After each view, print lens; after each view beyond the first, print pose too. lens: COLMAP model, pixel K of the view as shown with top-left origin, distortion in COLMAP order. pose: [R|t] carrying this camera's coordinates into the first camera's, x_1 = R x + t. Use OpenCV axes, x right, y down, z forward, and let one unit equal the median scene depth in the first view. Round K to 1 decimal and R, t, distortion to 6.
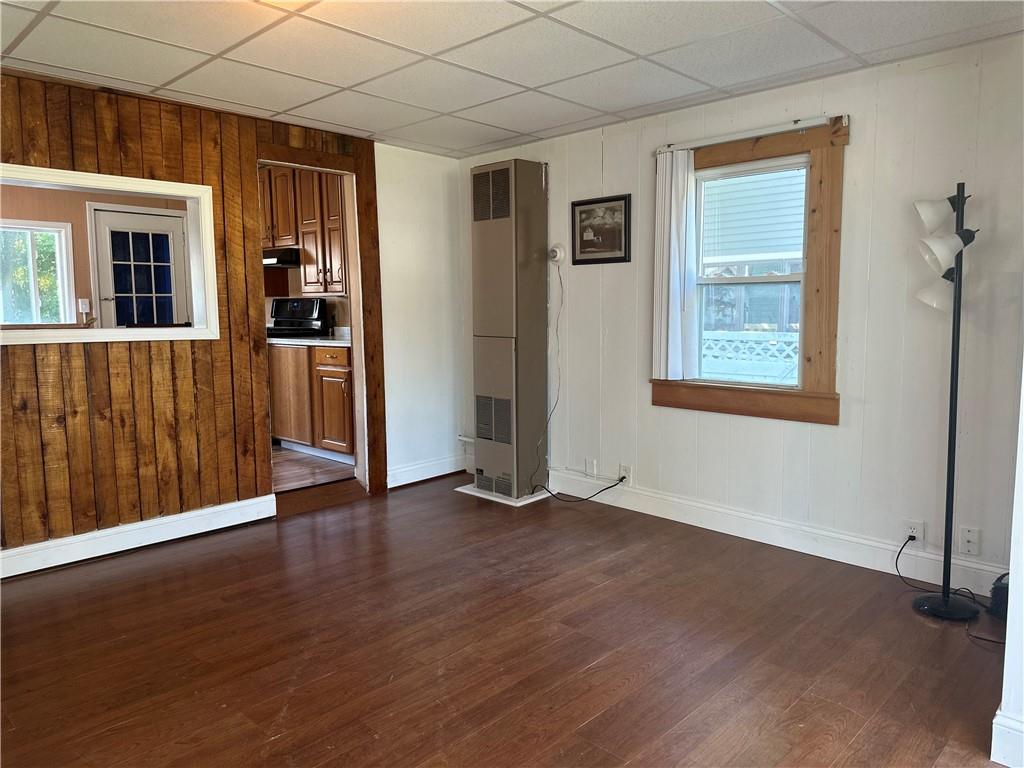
lens RADIAL K [[719.3, 0, 512.5], [0, 719.3, 380.5], [0, 0, 1]] dist [0.088288, -0.105097]
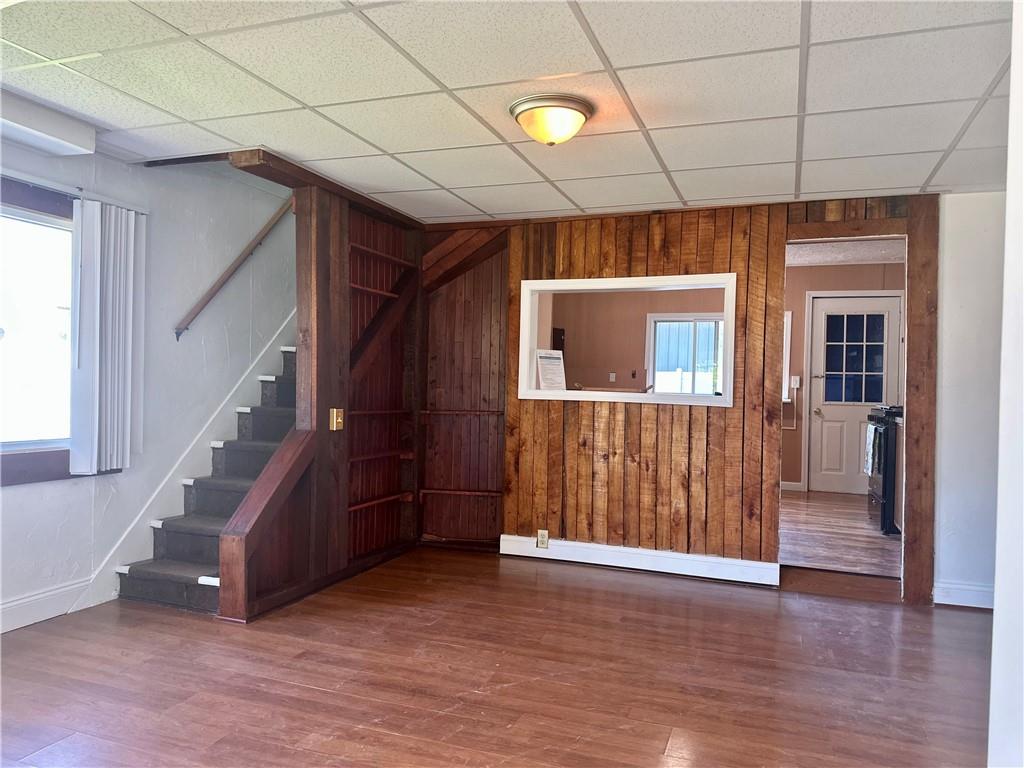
lens RADIAL K [[719.3, 0, 509.6], [0, 719.3, 388.2], [0, 0, 1]] dist [0.088288, -0.105097]
pose [[0.402541, 0.023348, -0.915104, 0.461956], [-0.119697, 0.992434, -0.027332, -0.013961], [0.907543, 0.120538, 0.402290, 0.236109]]
